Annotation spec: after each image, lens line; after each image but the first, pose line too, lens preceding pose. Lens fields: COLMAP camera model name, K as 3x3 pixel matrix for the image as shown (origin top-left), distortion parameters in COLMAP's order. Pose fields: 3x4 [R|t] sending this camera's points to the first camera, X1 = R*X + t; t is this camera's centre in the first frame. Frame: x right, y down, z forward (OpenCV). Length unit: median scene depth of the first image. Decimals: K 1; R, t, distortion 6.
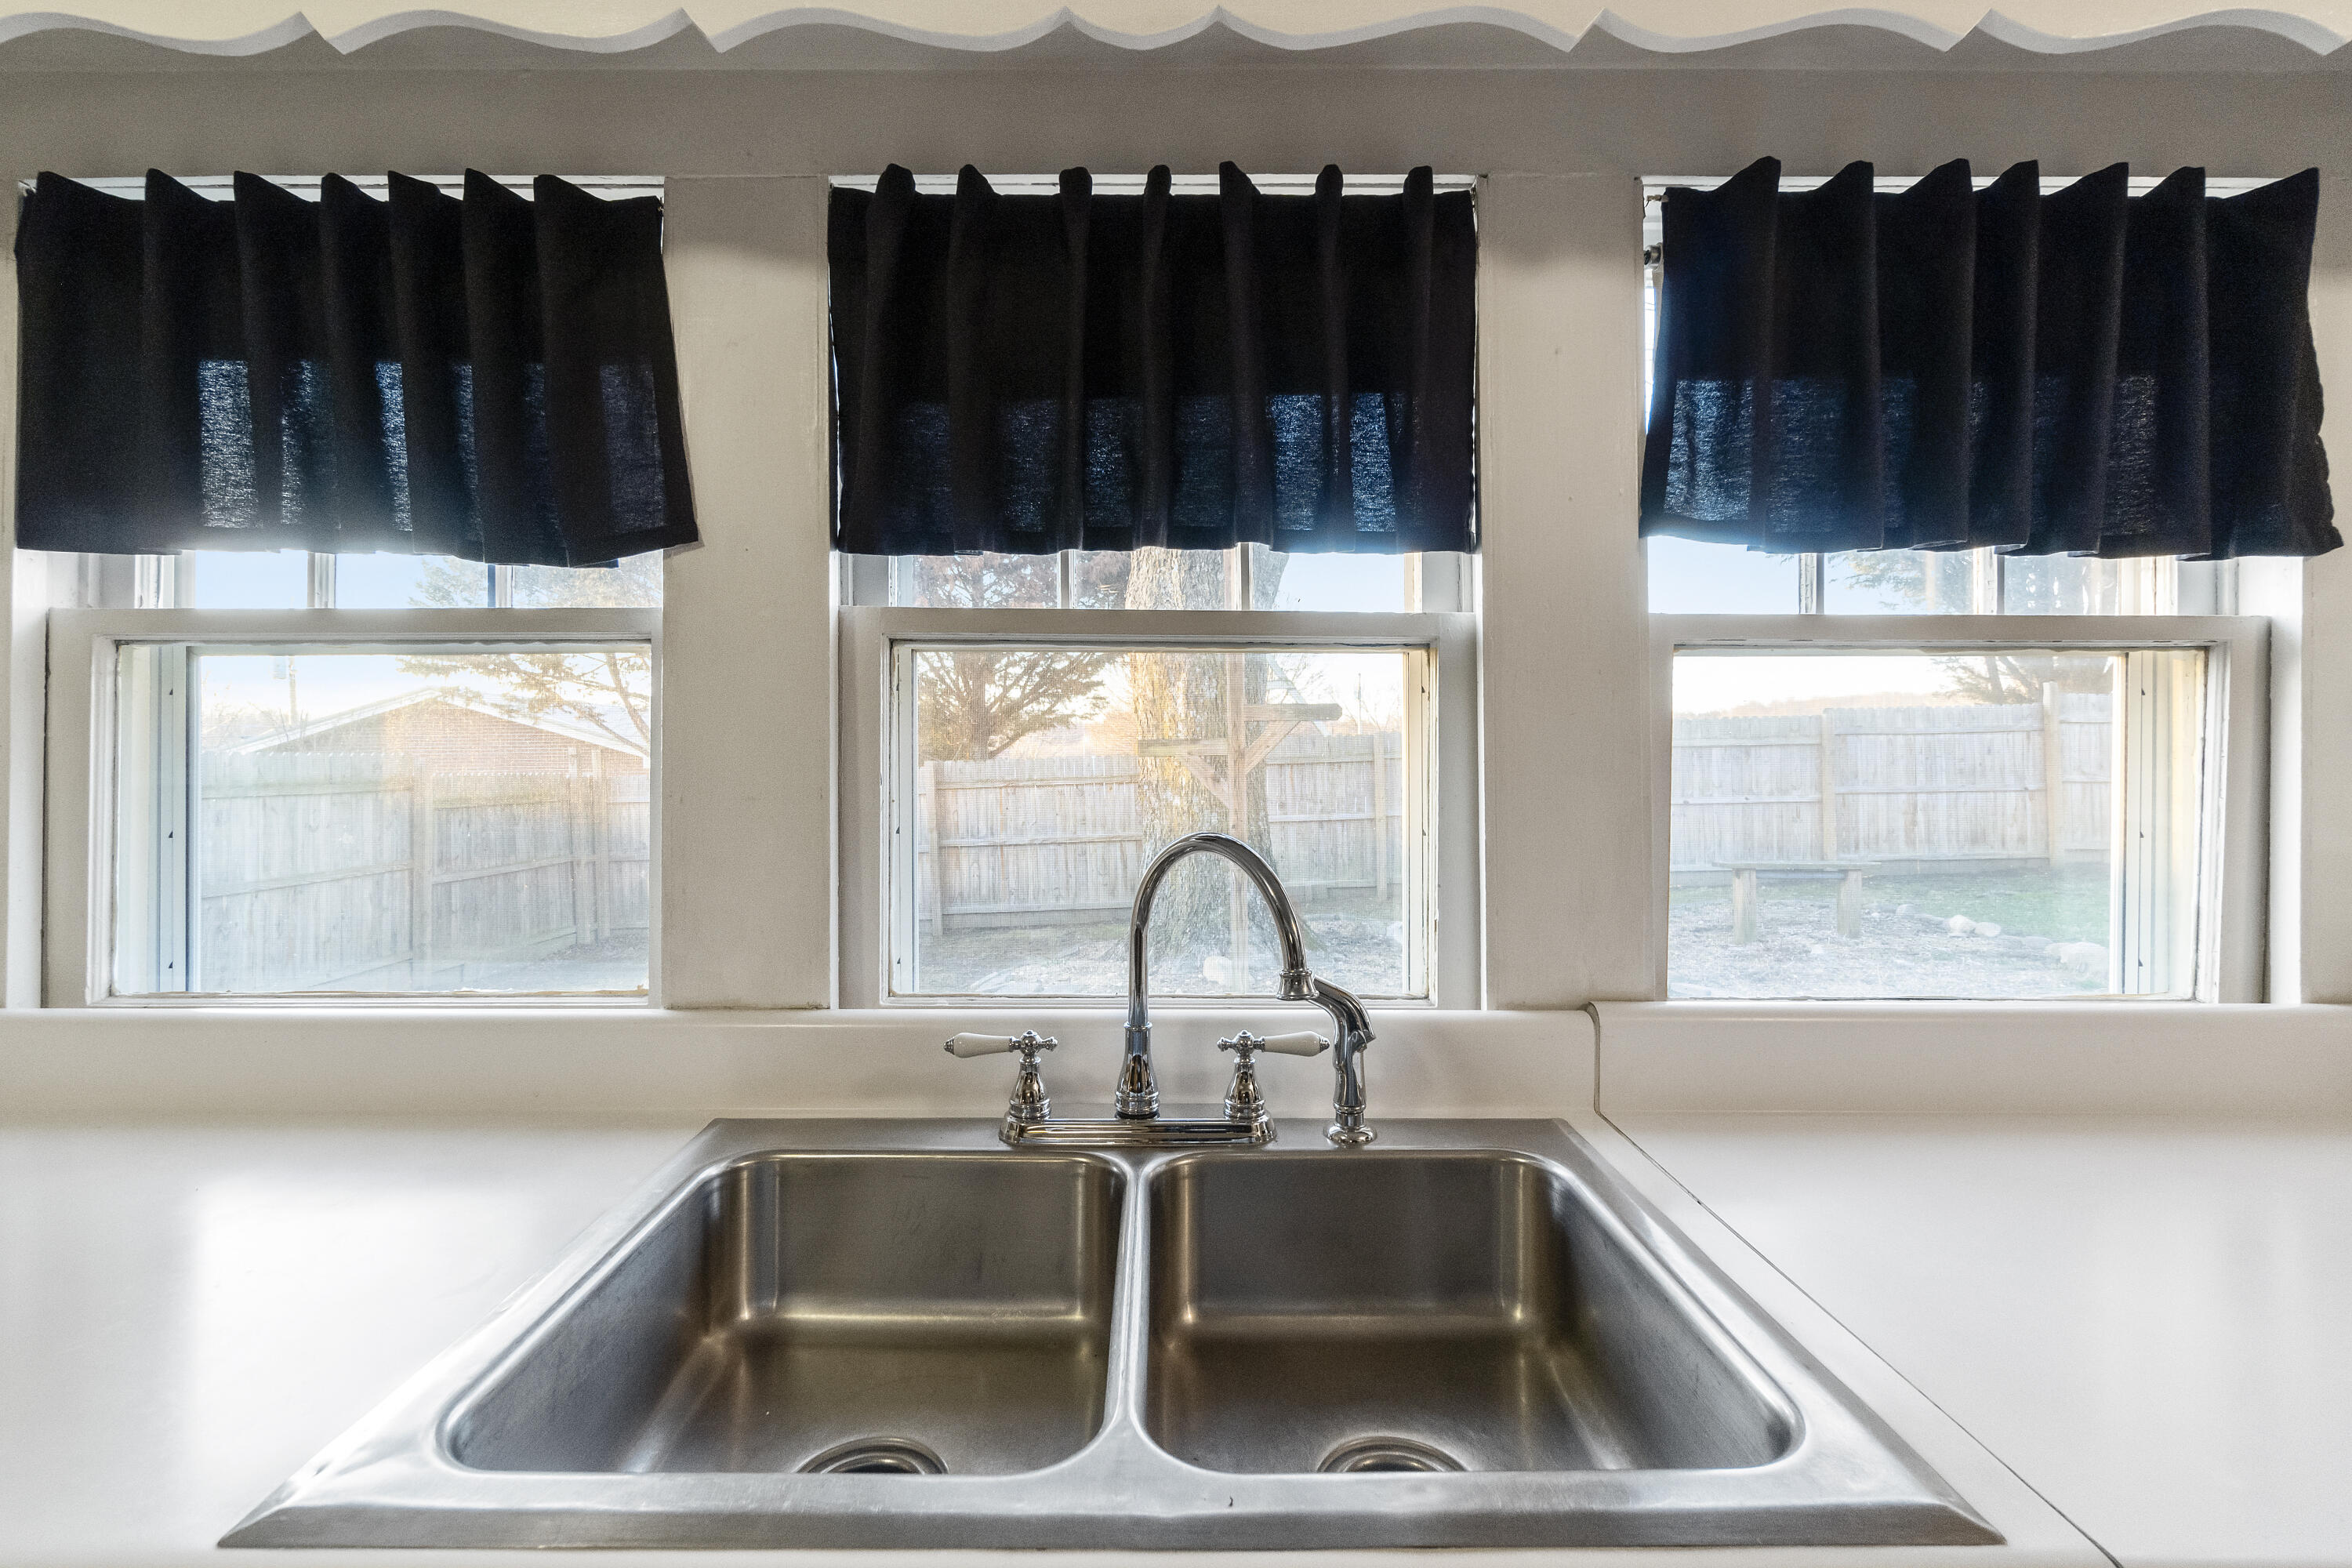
lens RADIAL K [[1053.5, 0, 1164.1], [0, 1053.5, 738.3], [0, 0, 1]] dist [-0.002912, 0.000340]
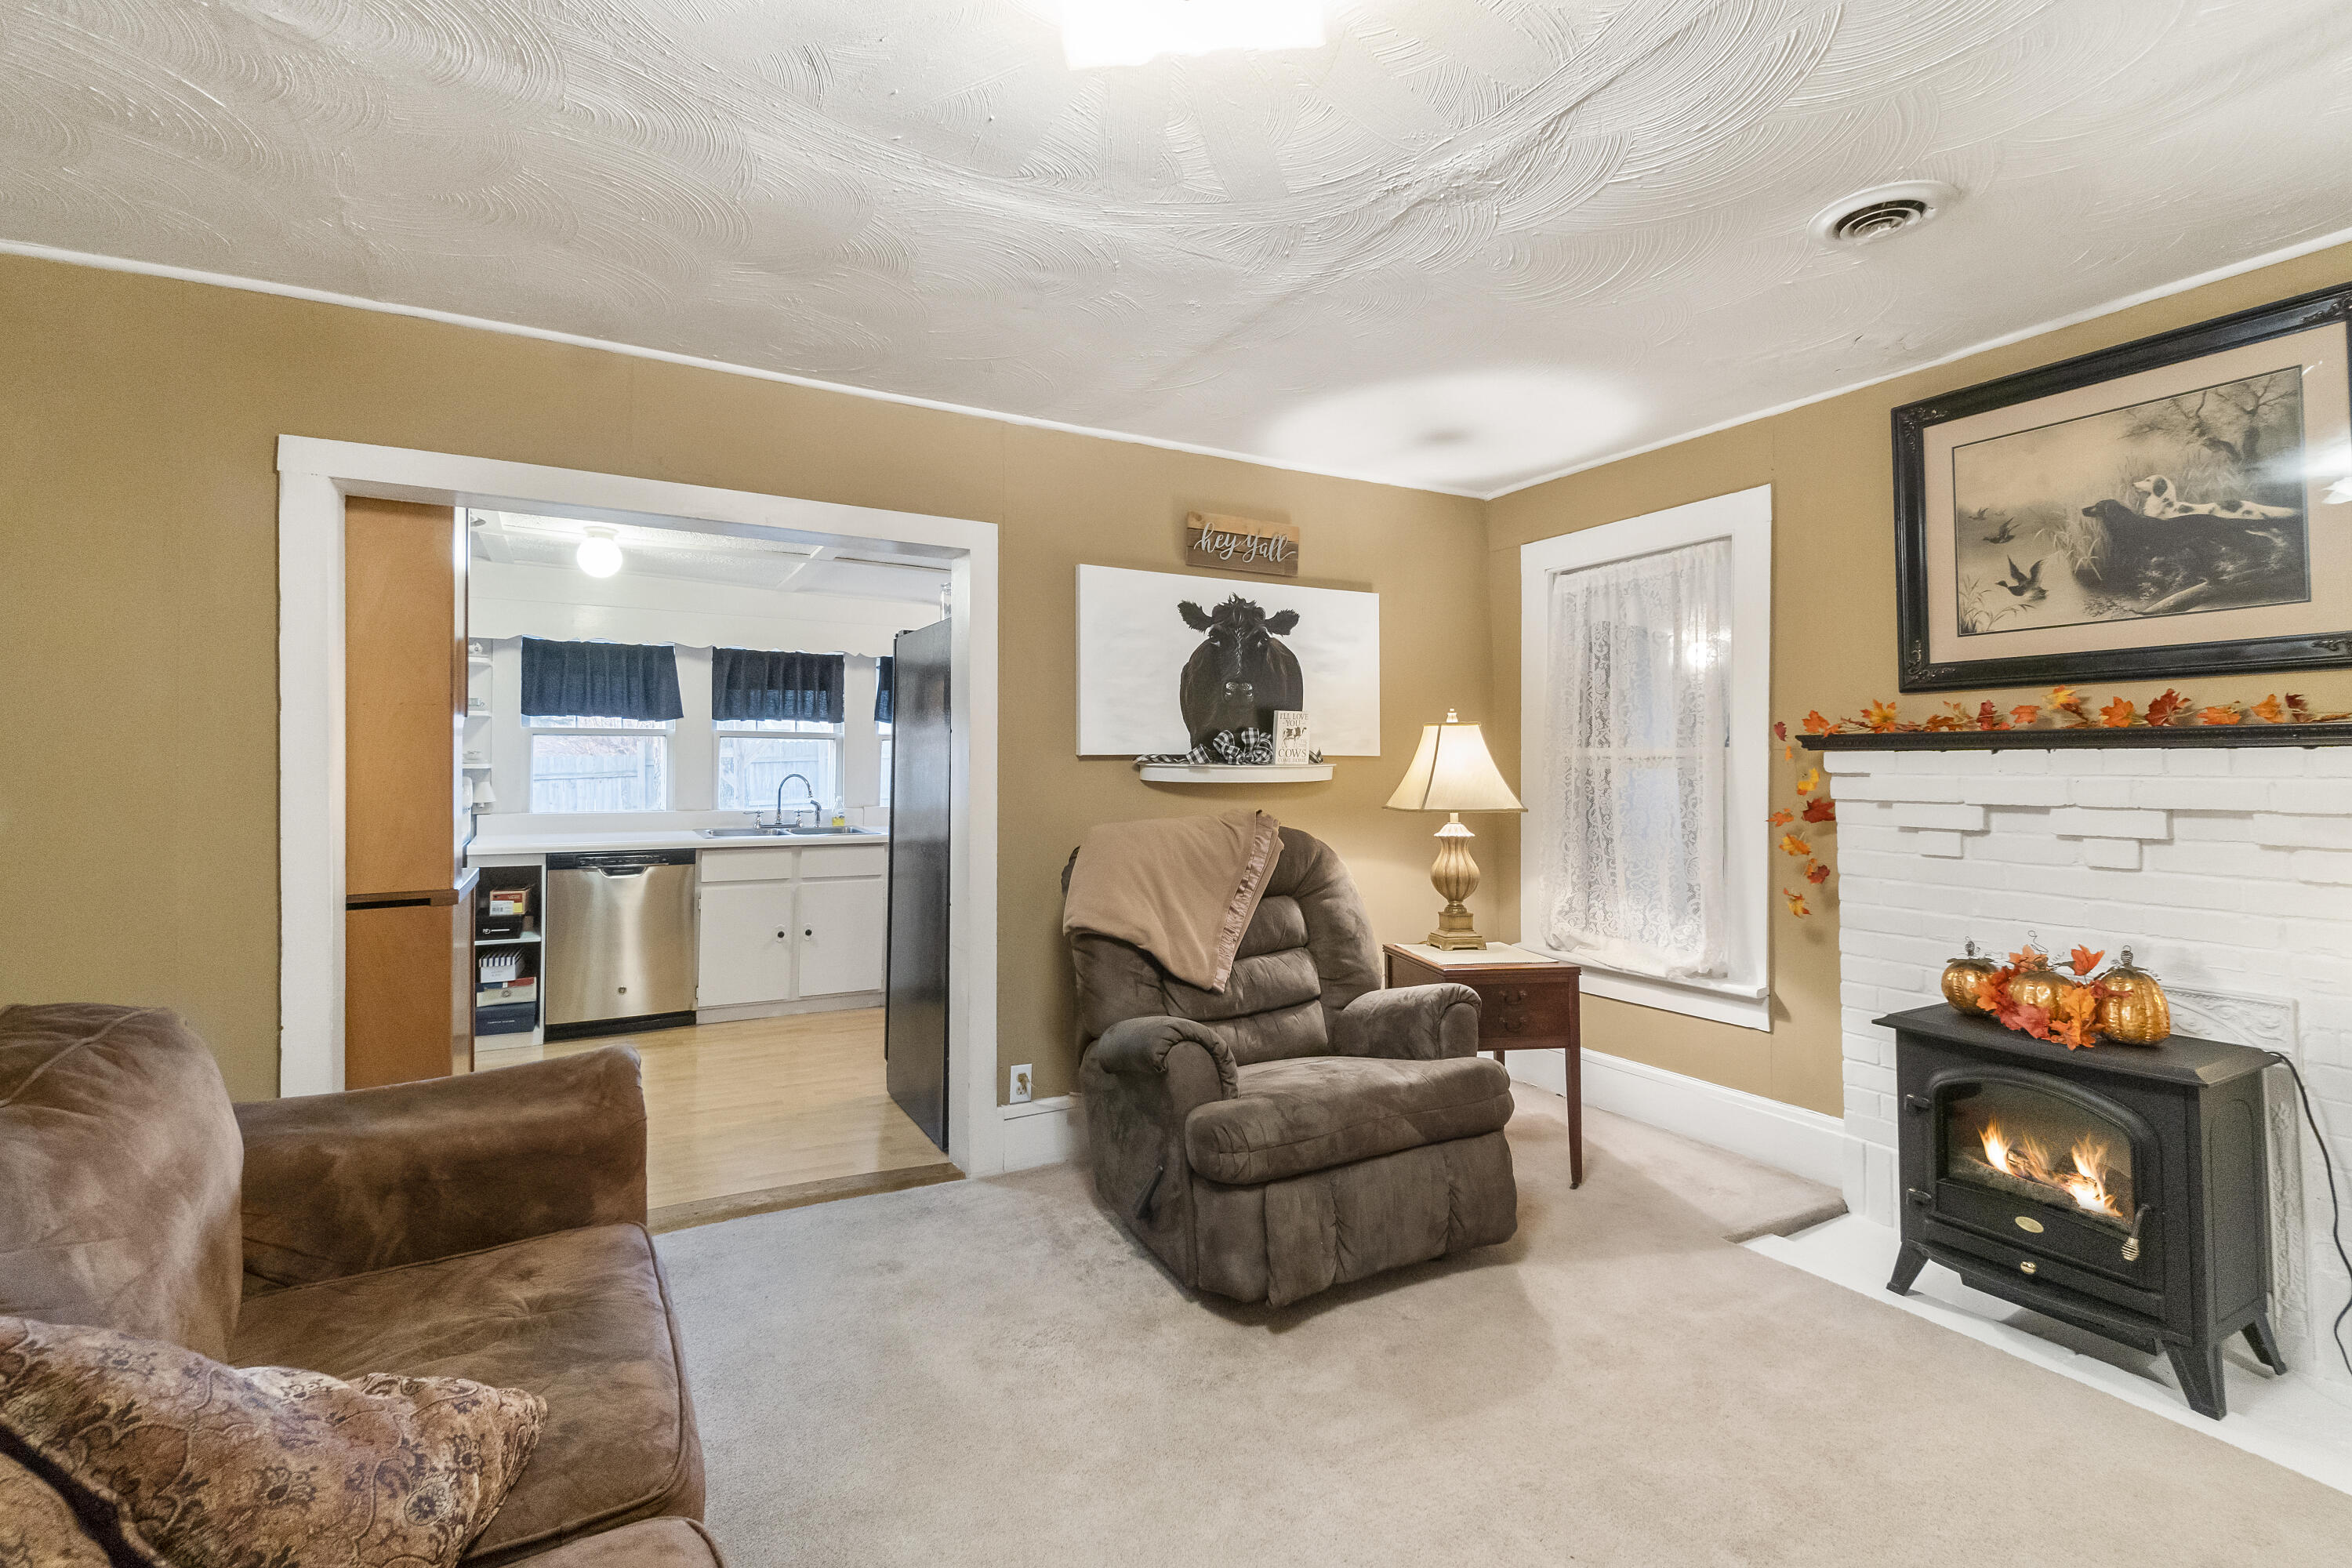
lens RADIAL K [[1053.5, 0, 1182.2], [0, 1053.5, 739.5], [0, 0, 1]] dist [-0.002912, 0.000340]
pose [[0.852904, 0.015044, 0.521851, -1.000213], [-0.016455, 0.999863, -0.001931, -0.108374], [-0.521808, -0.006941, 0.853035, -4.354749]]
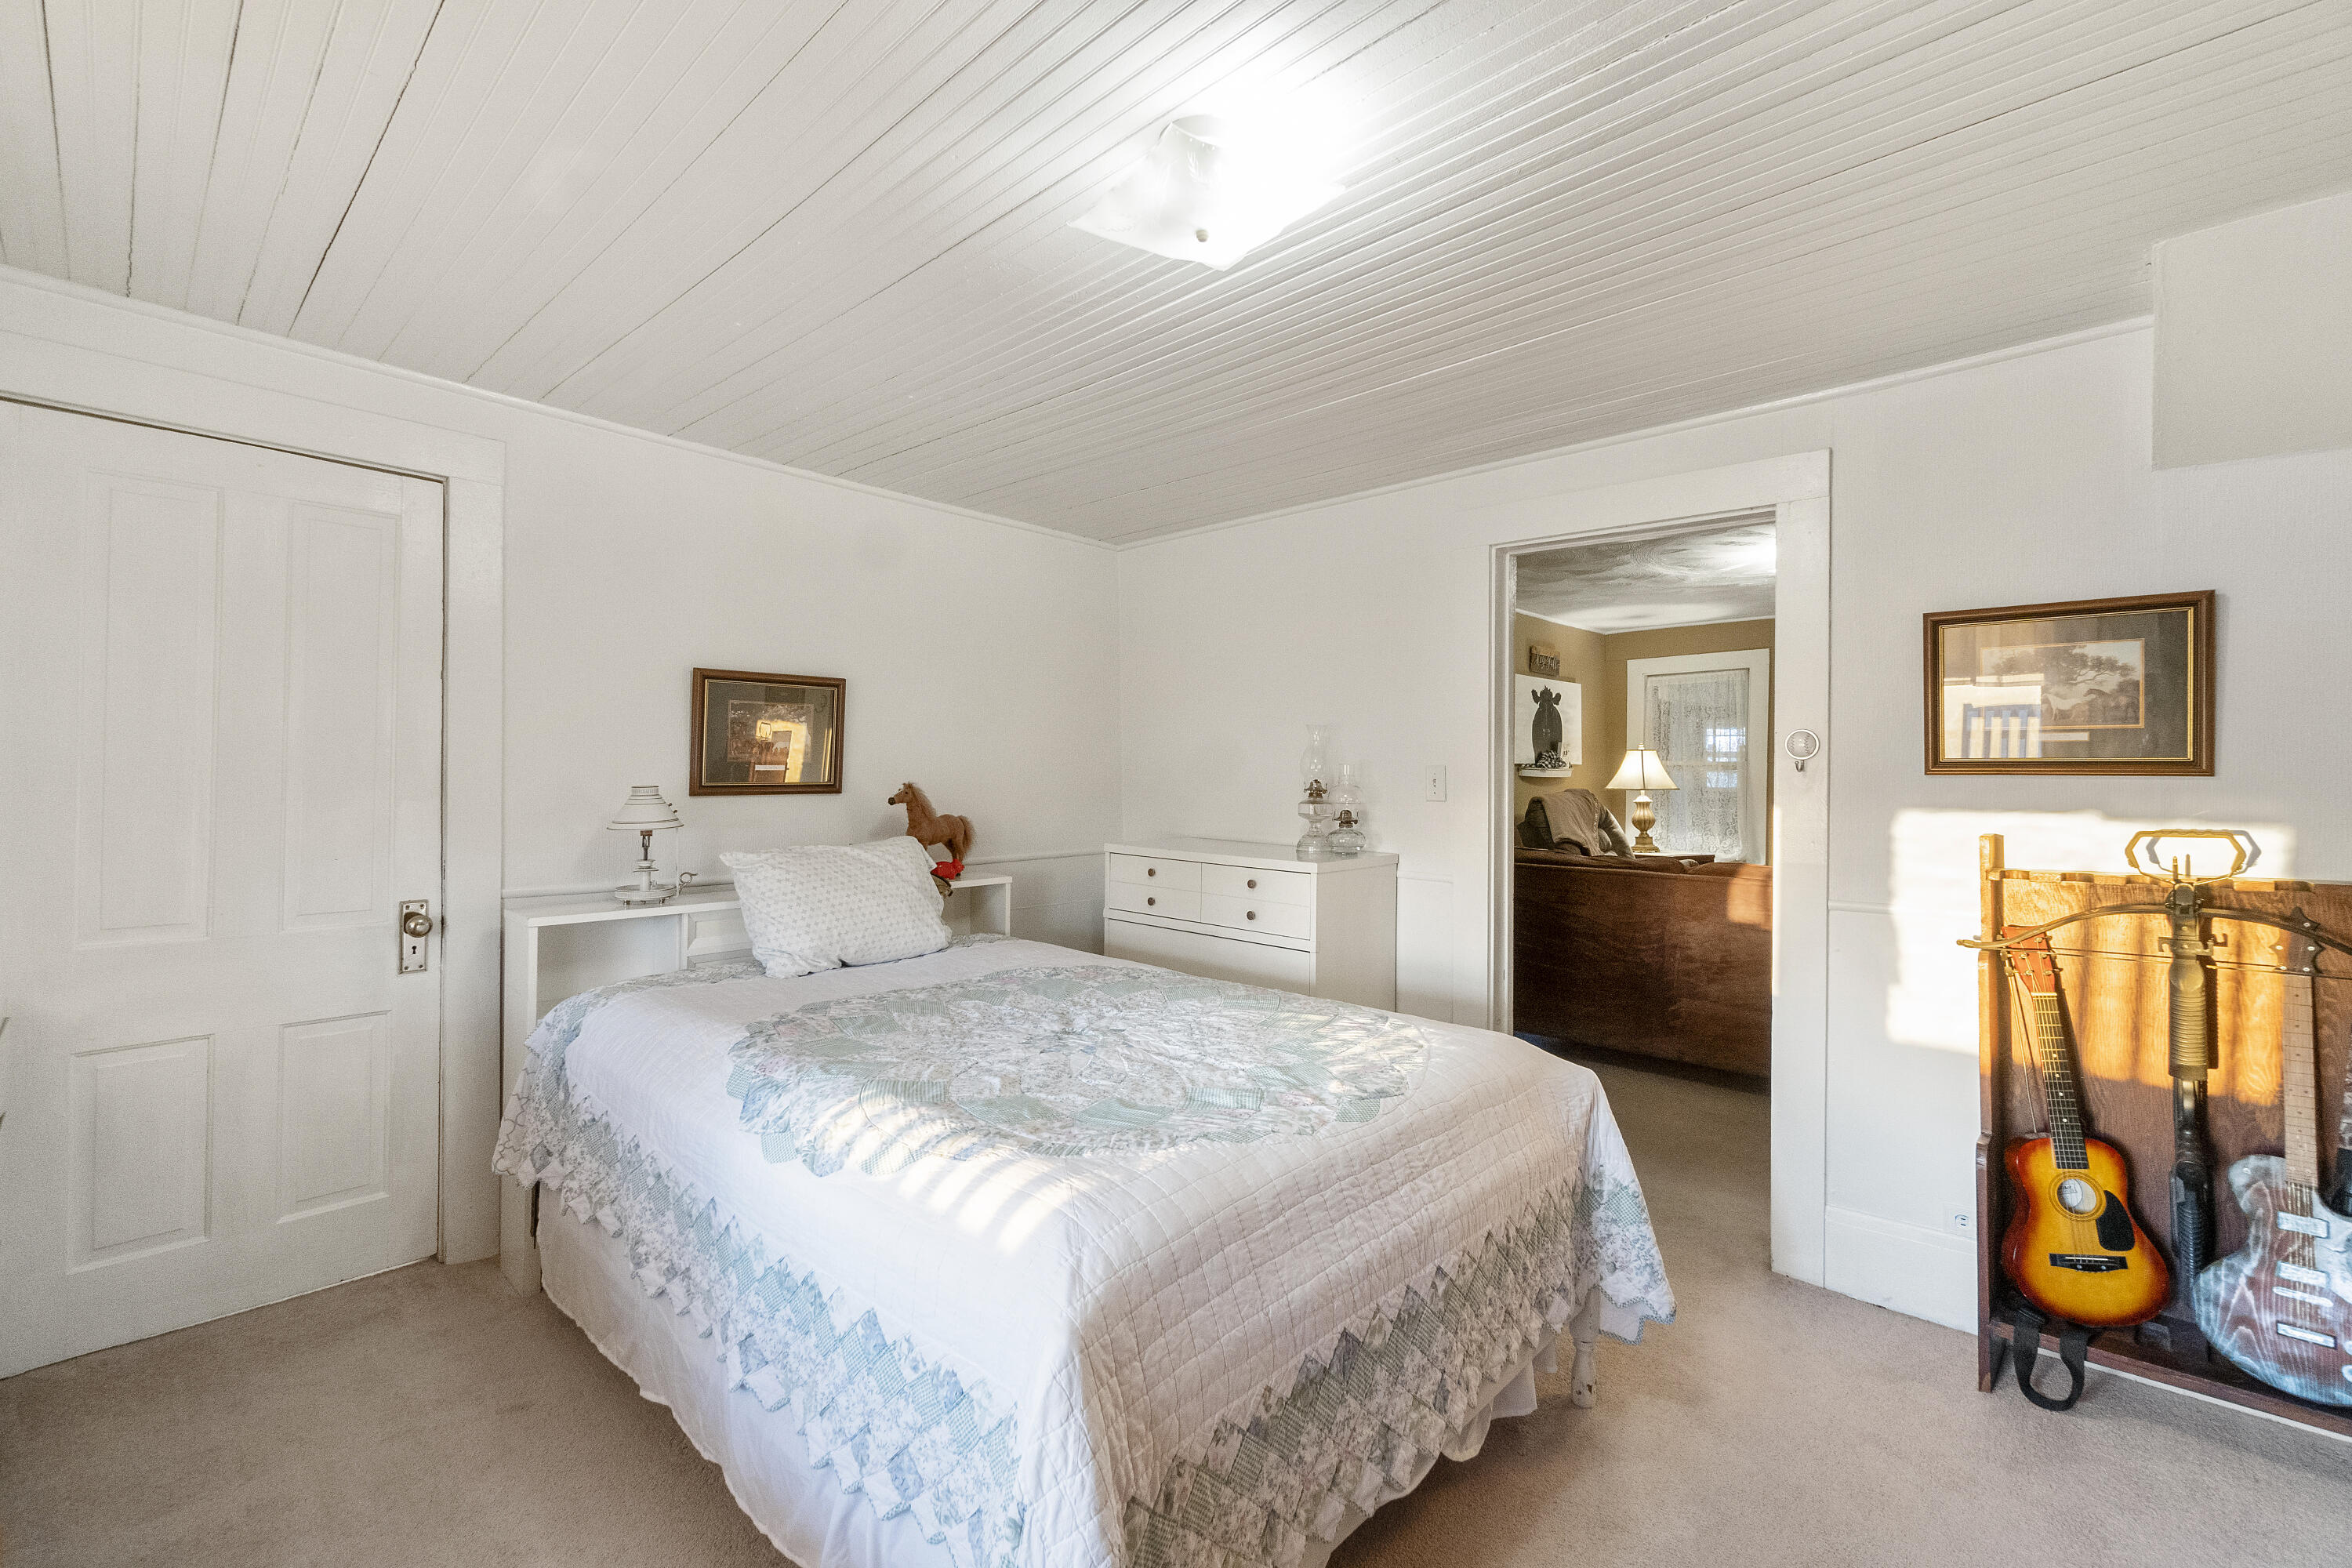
lens RADIAL K [[1053.5, 0, 1180.2], [0, 1053.5, 768.3], [0, 0, 1]] dist [-0.002912, 0.000340]
pose [[0.670083, 0.014073, 0.742152, -5.684210], [-0.026176, 0.999646, 0.004678, -0.008851], [-0.741824, -0.022561, 0.670215, -4.448862]]
